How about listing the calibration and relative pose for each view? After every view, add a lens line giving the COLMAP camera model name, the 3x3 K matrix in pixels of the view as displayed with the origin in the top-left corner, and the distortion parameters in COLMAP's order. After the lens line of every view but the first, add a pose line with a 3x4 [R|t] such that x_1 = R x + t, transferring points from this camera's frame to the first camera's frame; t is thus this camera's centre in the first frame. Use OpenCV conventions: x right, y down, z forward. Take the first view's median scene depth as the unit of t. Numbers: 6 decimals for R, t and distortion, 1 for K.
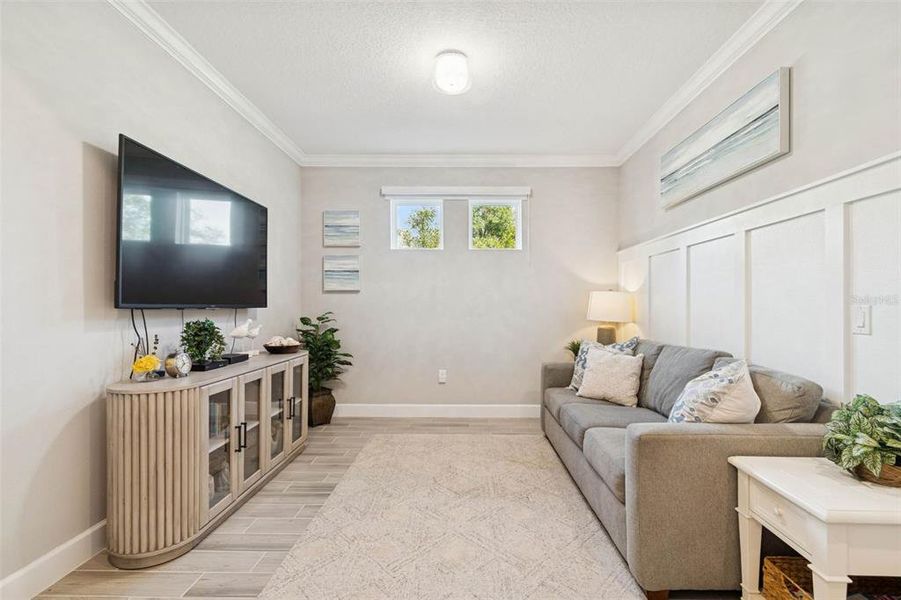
lens RADIAL K [[406.6, 0, 465.8], [0, 406.6, 305.7], [0, 0, 1]] dist [0.009595, -0.000286]
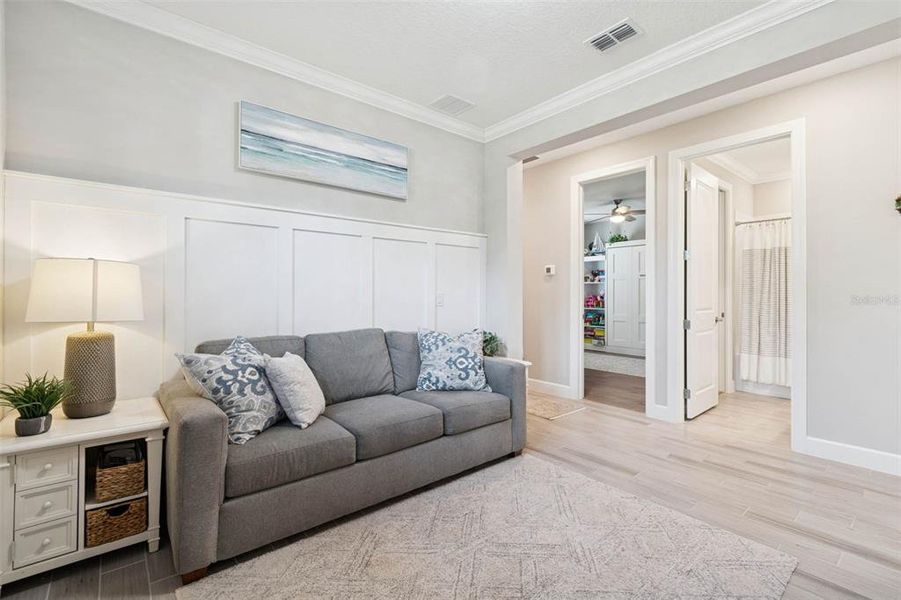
lens RADIAL K [[405.9, 0, 454.1], [0, 405.9, 289.4], [0, 0, 1]] dist [0.000476, -0.000398]
pose [[-0.646605, 0.001118, 0.762824, -0.404693], [-0.006615, 0.999953, -0.007072, -0.001721], [-0.762796, -0.009619, -0.646567, 1.297227]]
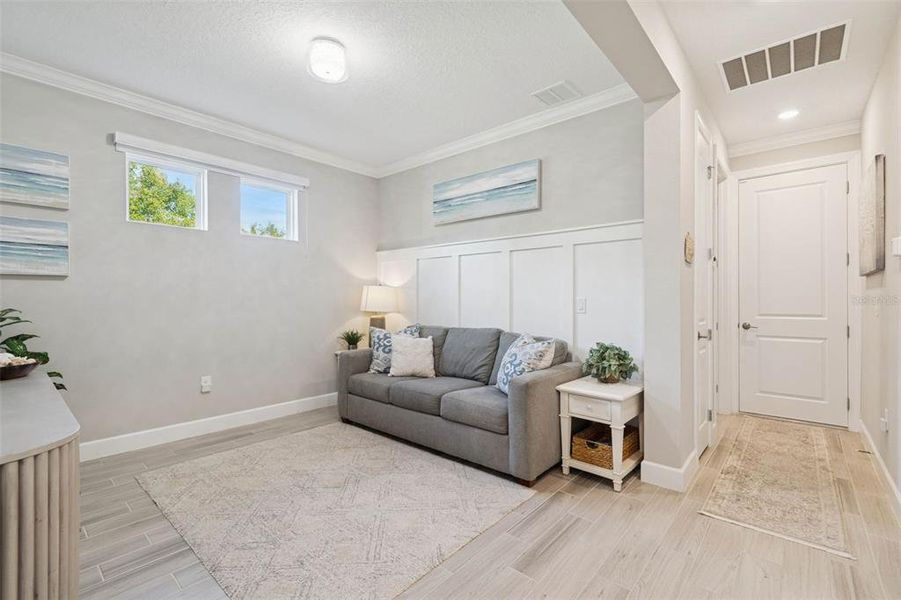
lens RADIAL K [[398.5, 0, 459.3], [0, 398.5, 299.4], [0, 0, 1]] dist [0.003296, 0.000104]
pose [[0.648156, -0.002249, 0.761504, -0.478404], [0.000344, 0.999996, 0.002661, -0.000394], [-0.761507, -0.001463, 0.648155, 0.120093]]
